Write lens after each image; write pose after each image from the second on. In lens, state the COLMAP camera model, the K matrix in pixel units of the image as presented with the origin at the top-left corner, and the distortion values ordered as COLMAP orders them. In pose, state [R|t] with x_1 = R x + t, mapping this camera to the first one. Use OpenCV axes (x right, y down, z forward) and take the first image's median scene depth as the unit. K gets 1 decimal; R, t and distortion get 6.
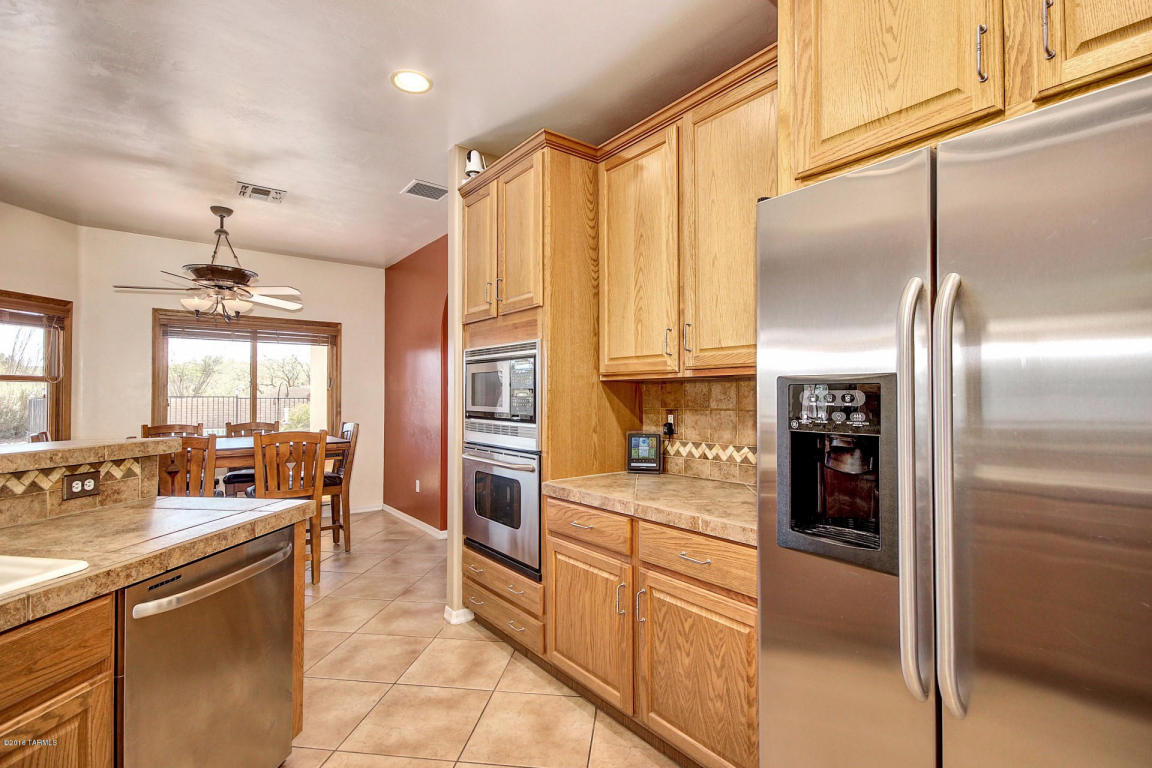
lens RADIAL K [[535.3, 0, 582.4], [0, 535.3, 386.9], [0, 0, 1]] dist [-0.001868, -0.000806]
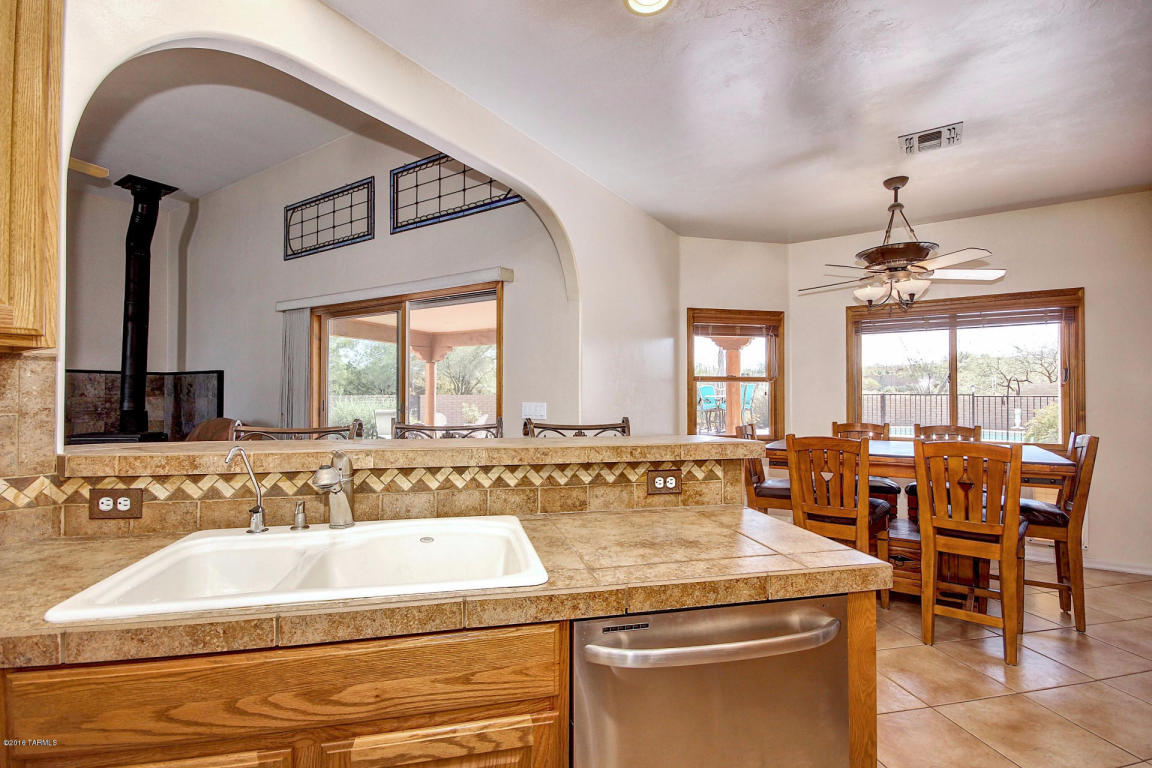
lens RADIAL K [[535.3, 0, 568.7], [0, 535.3, 389.7], [0, 0, 1]] dist [-0.001868, -0.000806]
pose [[0.317308, -0.009211, -0.948278, -0.019511], [0.016210, 0.999859, -0.004288, 0.005958], [0.948184, -0.014011, 0.317412, 0.233233]]
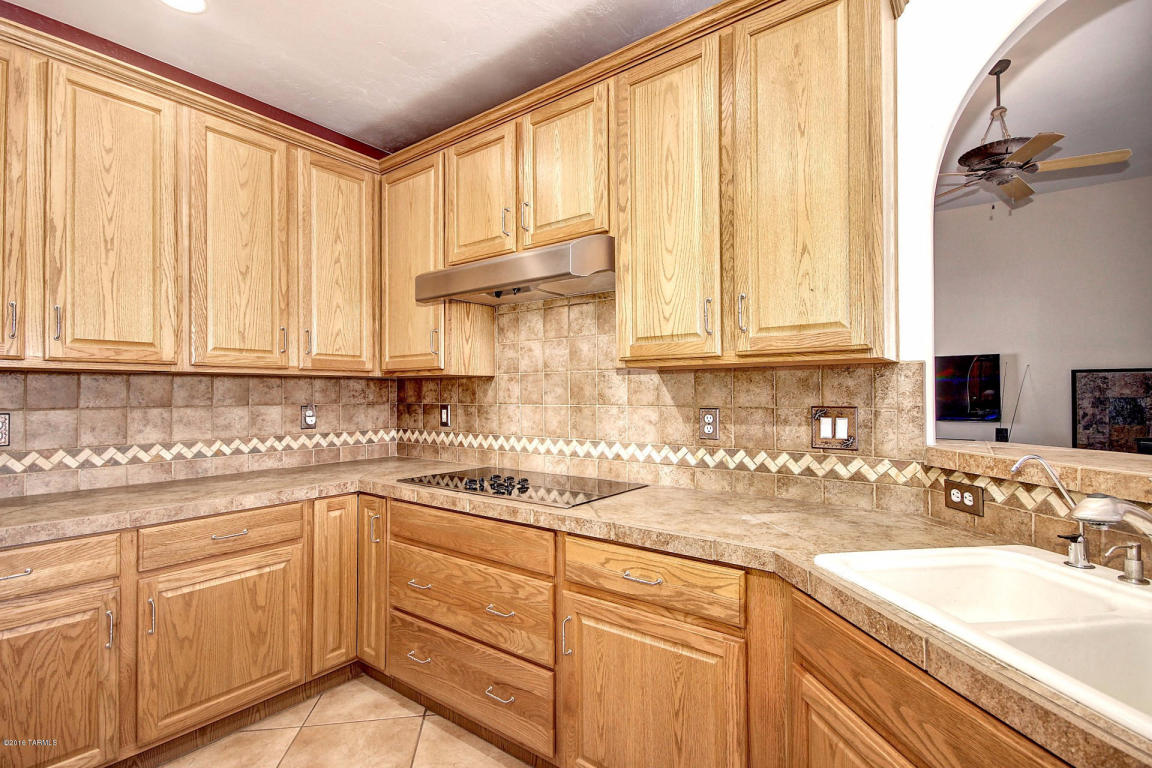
lens RADIAL K [[535.3, 0, 580.3], [0, 535.3, 389.1], [0, 0, 1]] dist [-0.001868, -0.000806]
pose [[-0.965785, -0.000642, -0.259344, -0.097466], [0.006201, 0.999654, -0.025568, 0.006787], [0.259271, -0.026301, -0.965446, 0.365928]]
